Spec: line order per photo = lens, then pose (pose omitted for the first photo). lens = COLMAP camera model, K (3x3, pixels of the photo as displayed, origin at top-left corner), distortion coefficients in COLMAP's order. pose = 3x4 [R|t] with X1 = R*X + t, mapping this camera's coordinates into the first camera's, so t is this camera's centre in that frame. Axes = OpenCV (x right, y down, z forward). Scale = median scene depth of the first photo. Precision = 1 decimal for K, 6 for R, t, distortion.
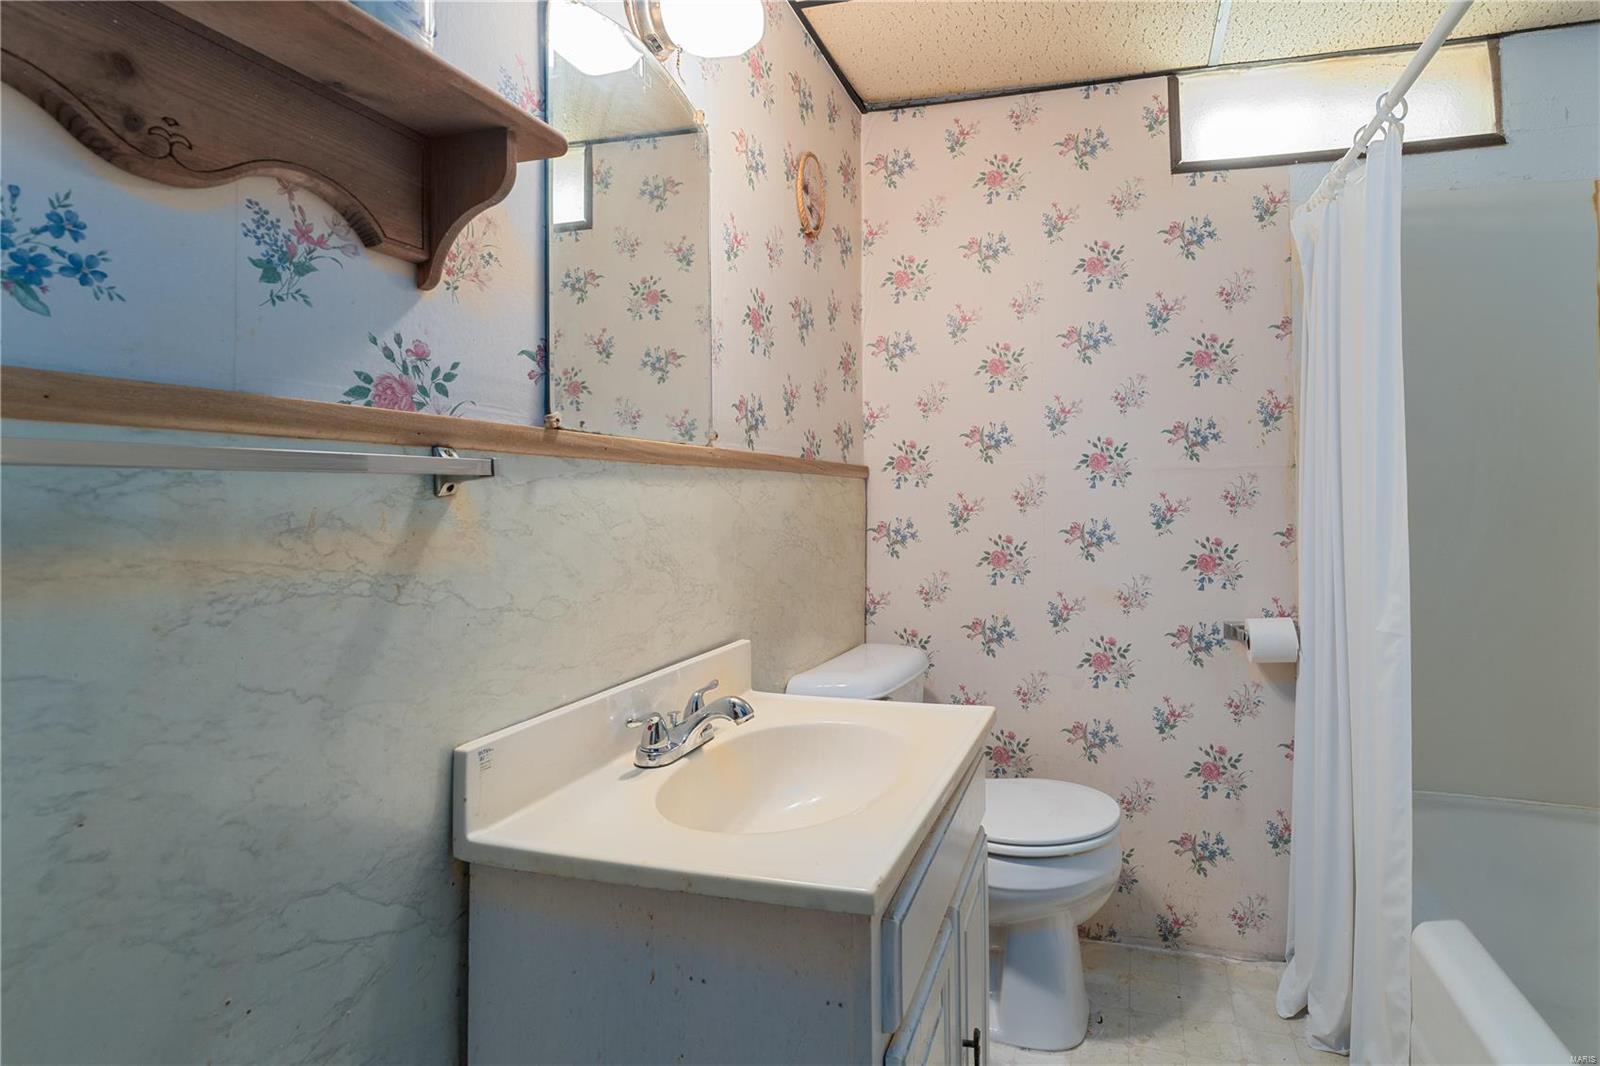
lens RADIAL K [[728.7, 0, 797.8], [0, 728.7, 524.6], [0, 0, 1]] dist [-0.002314, 0.000400]
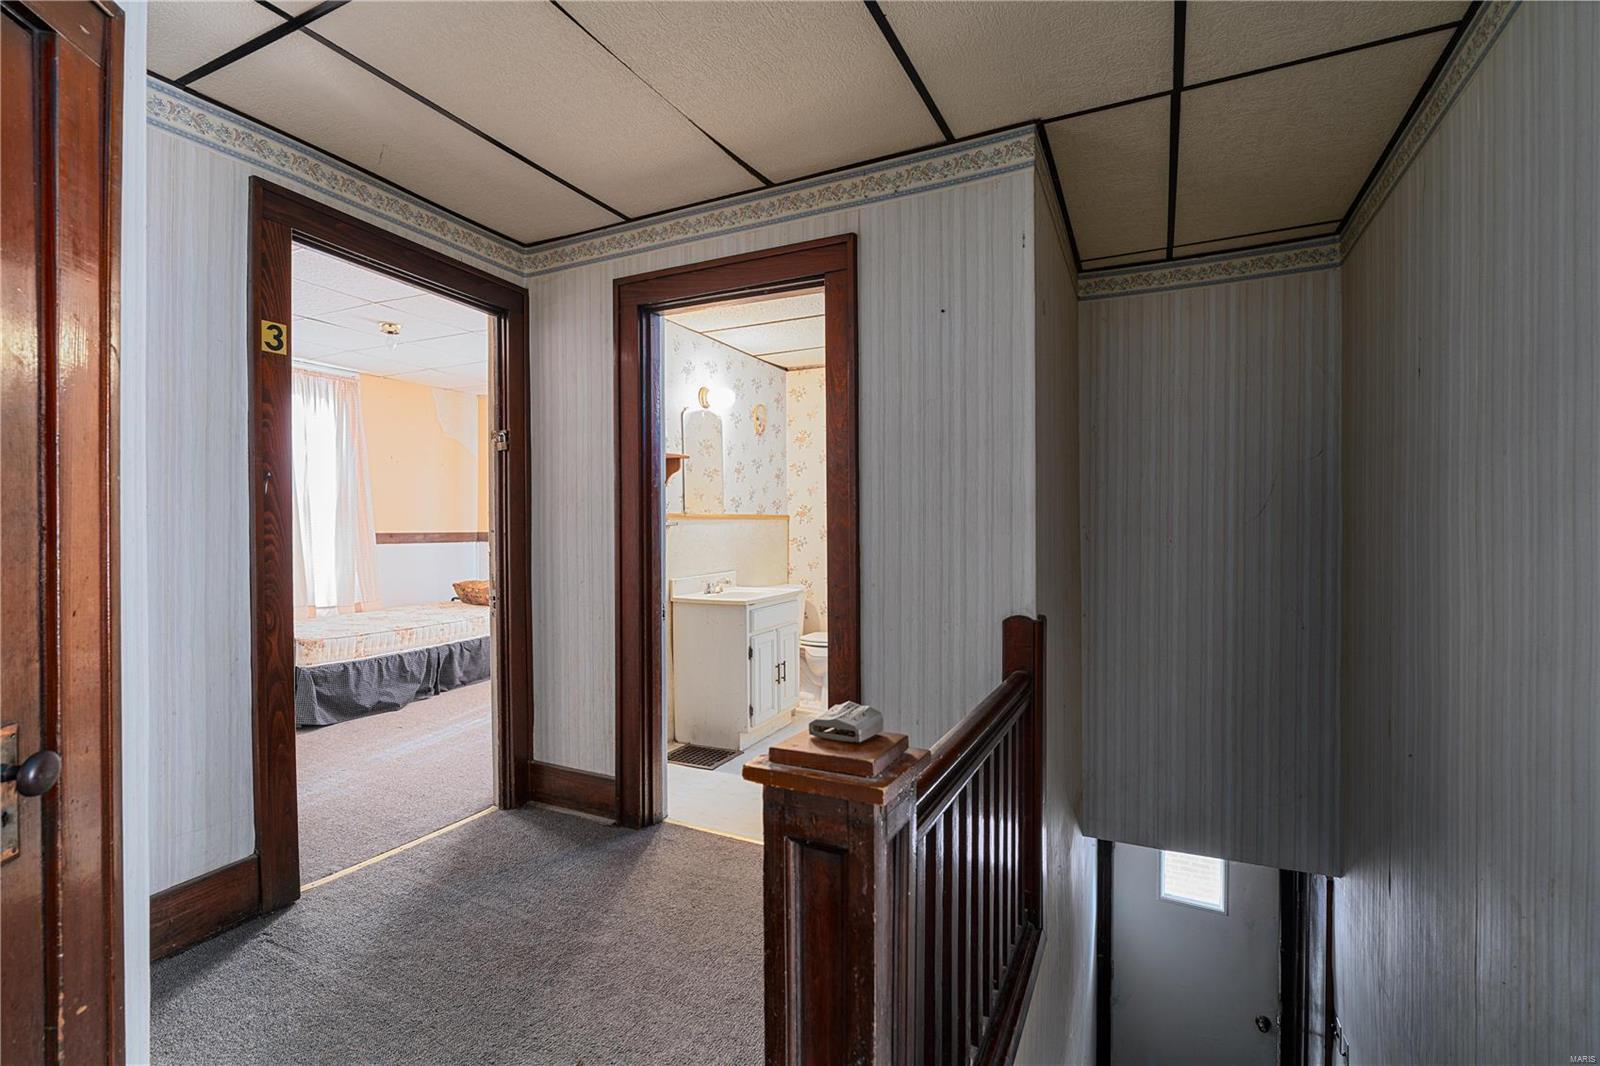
lens RADIAL K [[728.7, 0, 797.8], [0, 728.7, 524.6], [0, 0, 1]] dist [-0.002314, 0.000400]
pose [[0.998906, -0.013105, -0.044885, 0.292038], [0.011266, 0.999096, -0.040983, 0.067260], [0.045381, 0.040433, 0.998151, -1.830535]]
